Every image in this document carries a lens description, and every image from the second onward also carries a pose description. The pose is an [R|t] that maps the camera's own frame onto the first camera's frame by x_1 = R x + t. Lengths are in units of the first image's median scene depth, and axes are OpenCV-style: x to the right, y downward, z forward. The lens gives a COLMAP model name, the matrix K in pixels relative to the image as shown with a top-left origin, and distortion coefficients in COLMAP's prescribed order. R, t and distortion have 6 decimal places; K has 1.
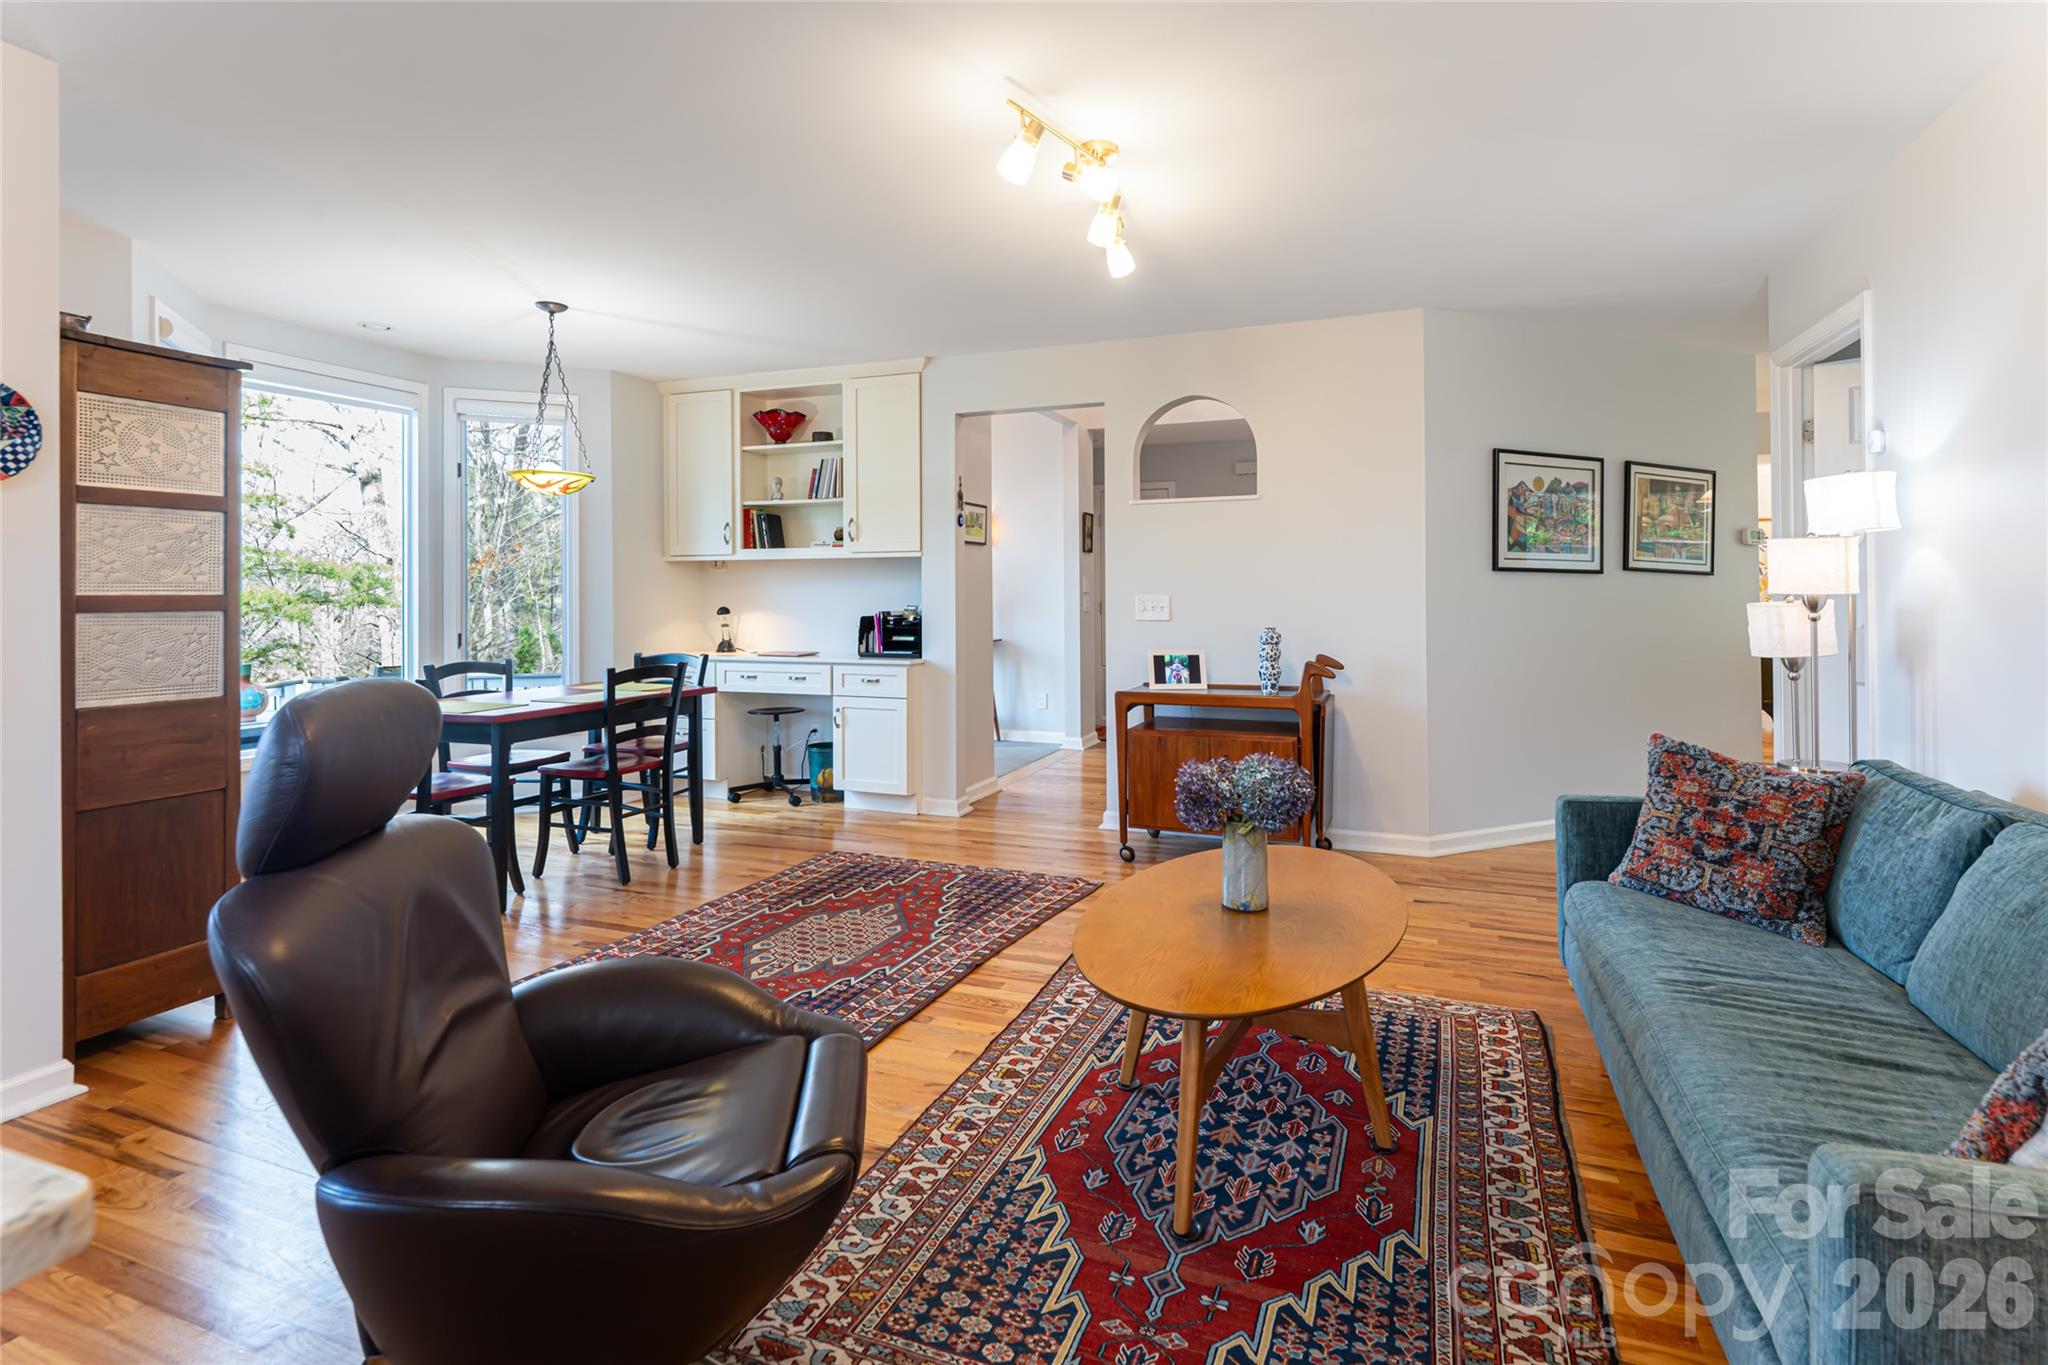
lens RADIAL K [[1032.8, 0, 1023.3], [0, 1032.8, 580.9], [0, 0, 1]] dist [-0.003732, -0.000066]
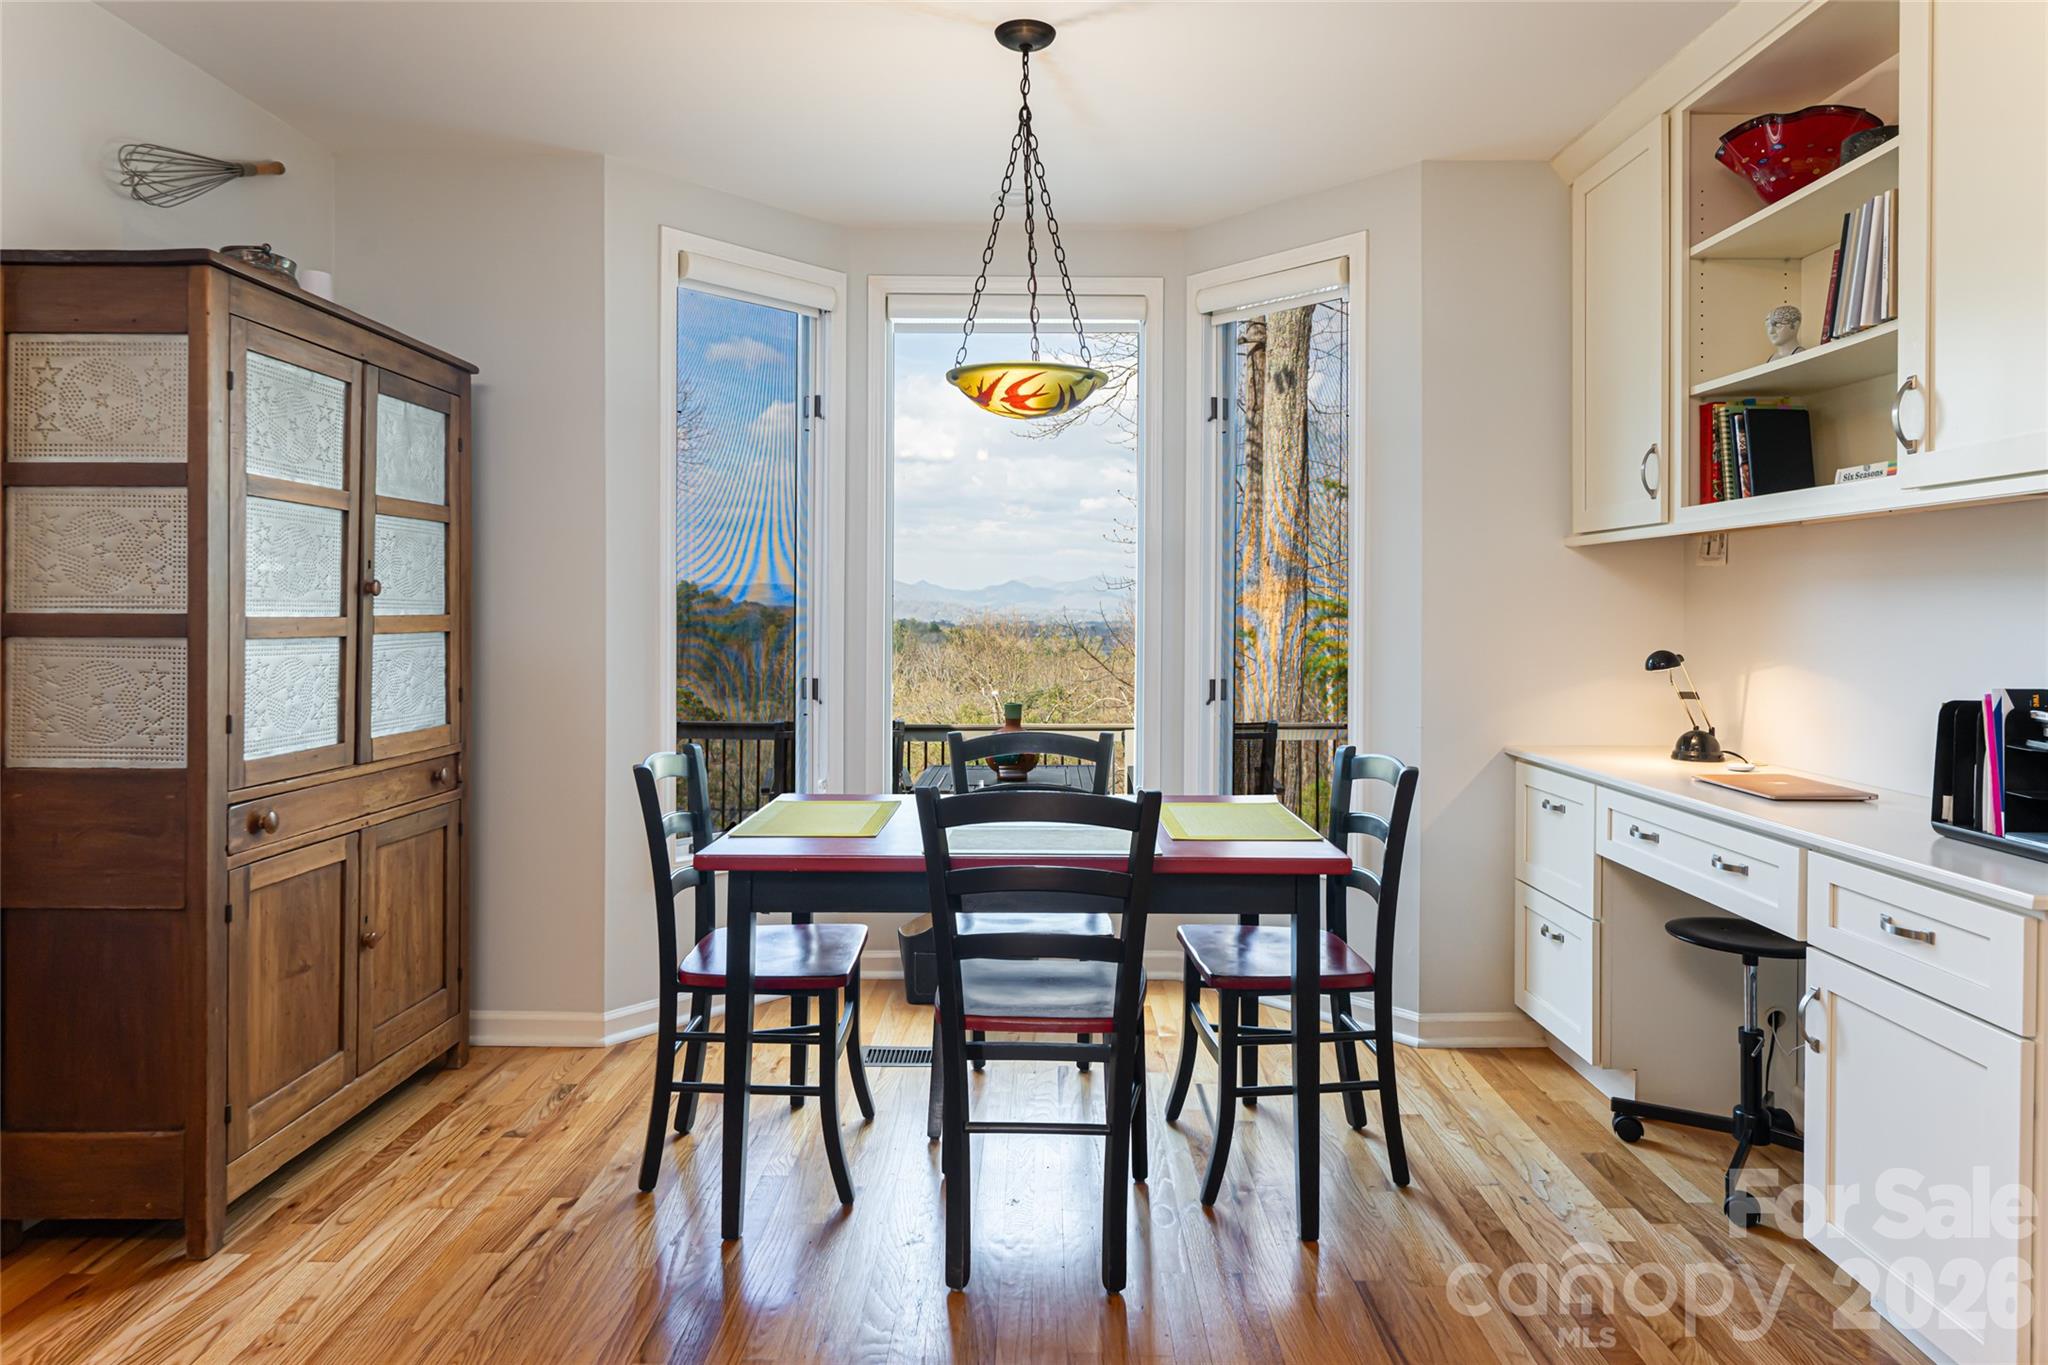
lens RADIAL K [[1191.0, 0, 1044.2], [0, 1191.0, 617.5], [0, 0, 1]] dist [-0.003628, 0.002854]
pose [[0.370089, 0.011420, -0.928926, 0.136190], [0.005512, 0.999880, 0.014488, 0.008441], [0.928980, -0.010482, 0.369981, 1.321291]]
